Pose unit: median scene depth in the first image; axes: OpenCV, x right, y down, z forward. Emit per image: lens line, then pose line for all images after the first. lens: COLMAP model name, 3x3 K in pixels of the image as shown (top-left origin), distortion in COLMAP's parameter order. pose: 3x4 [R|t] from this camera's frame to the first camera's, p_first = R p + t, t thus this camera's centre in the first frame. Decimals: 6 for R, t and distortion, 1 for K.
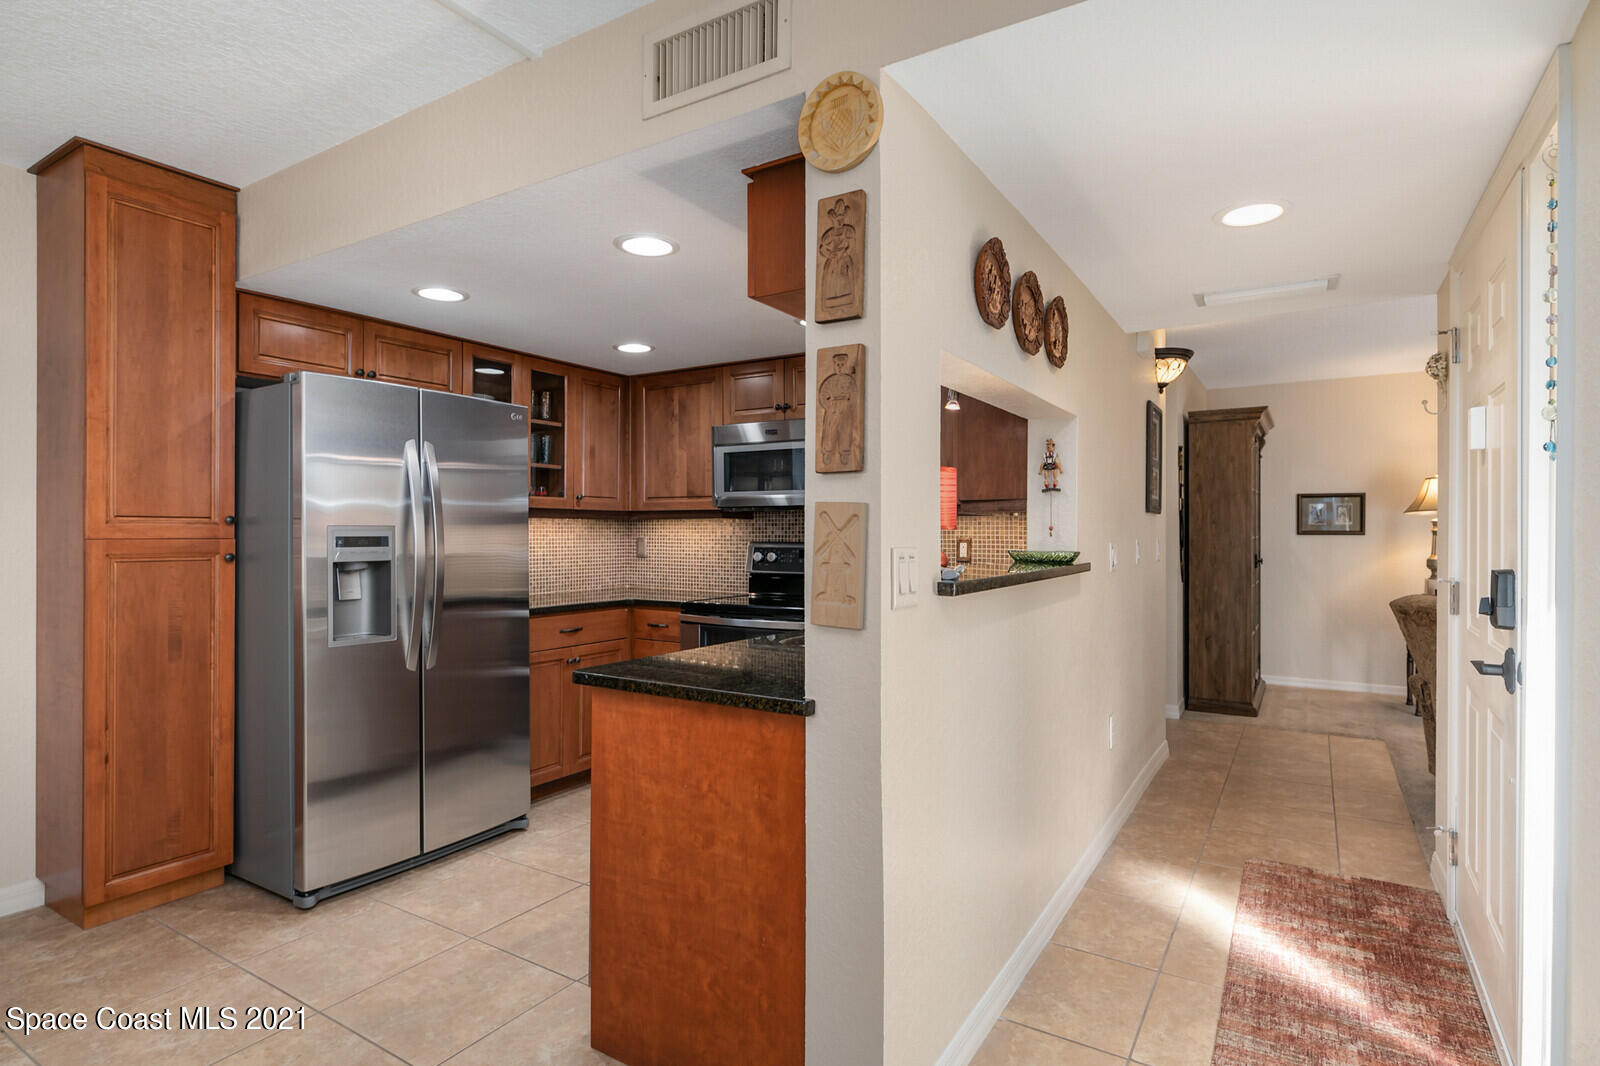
lens RADIAL K [[812.9, 0, 796.5], [0, 812.9, 533.6], [0, 0, 1]] dist [-0.004840, 0.001707]
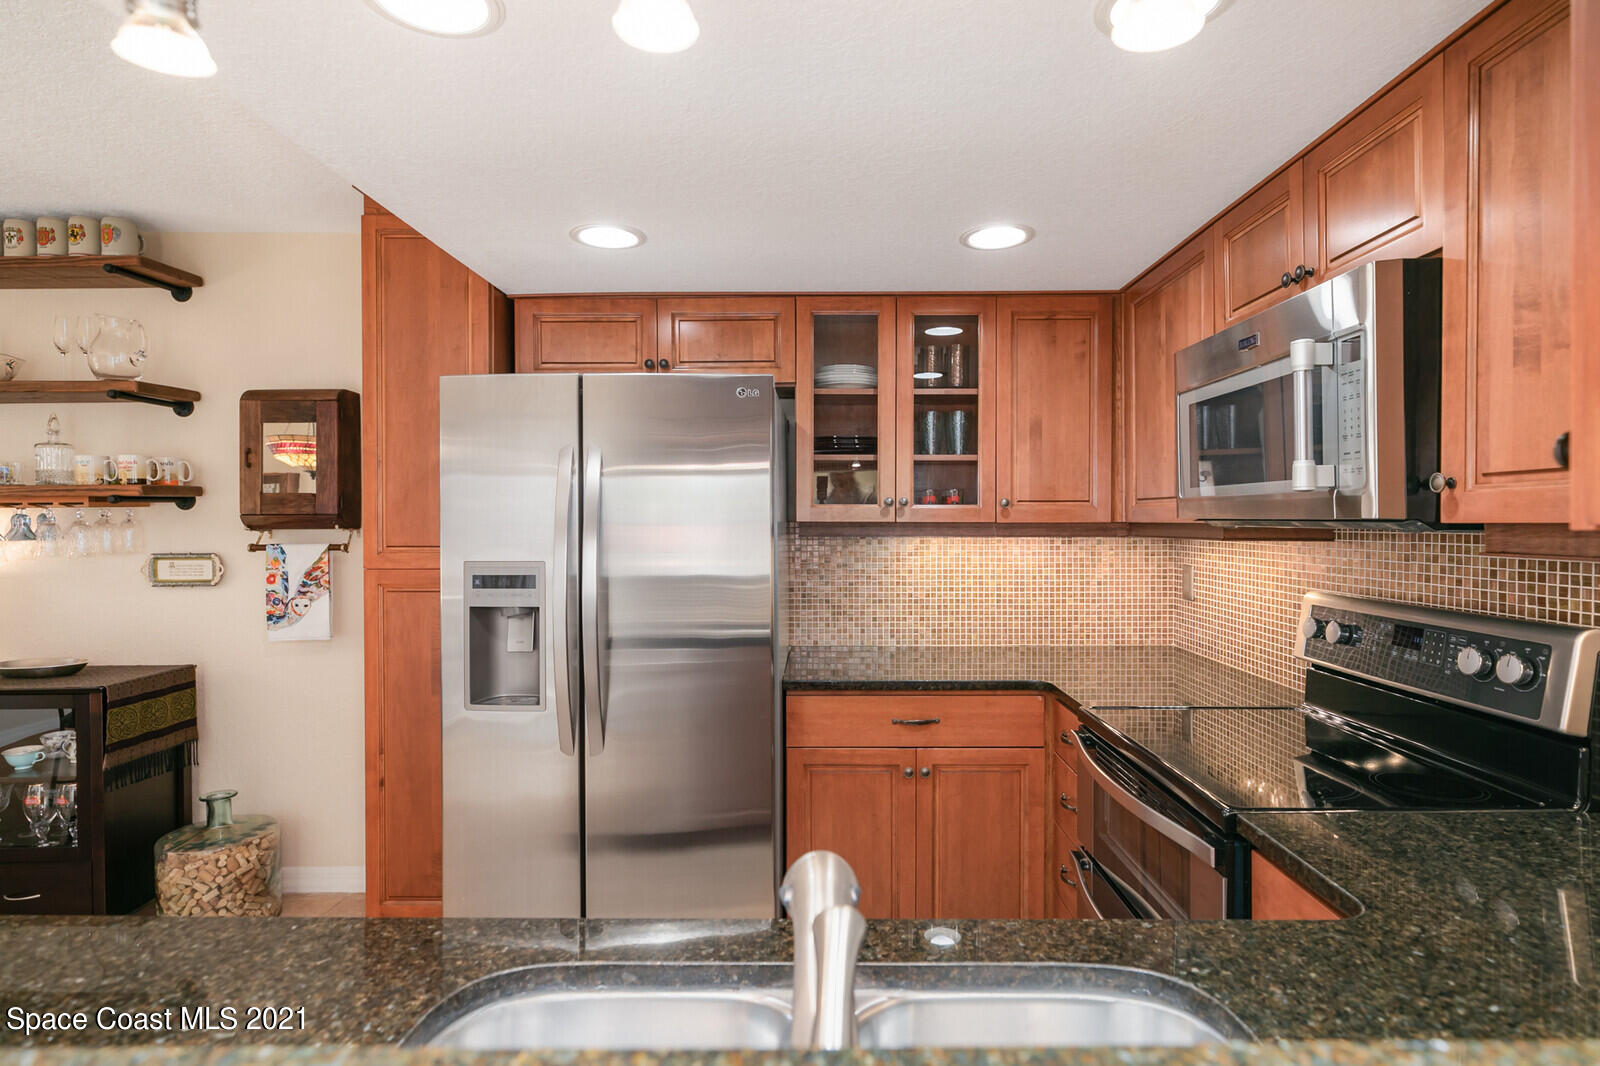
lens RADIAL K [[812.9, 0, 835.6], [0, 812.9, 523.4], [0, 0, 1]] dist [-0.004840, 0.001707]
pose [[0.538876, 0.001215, -0.842384, 0.296453], [0.001130, 0.999997, 0.002165, -0.047503], [0.842384, -0.002118, 0.538873, 0.845674]]
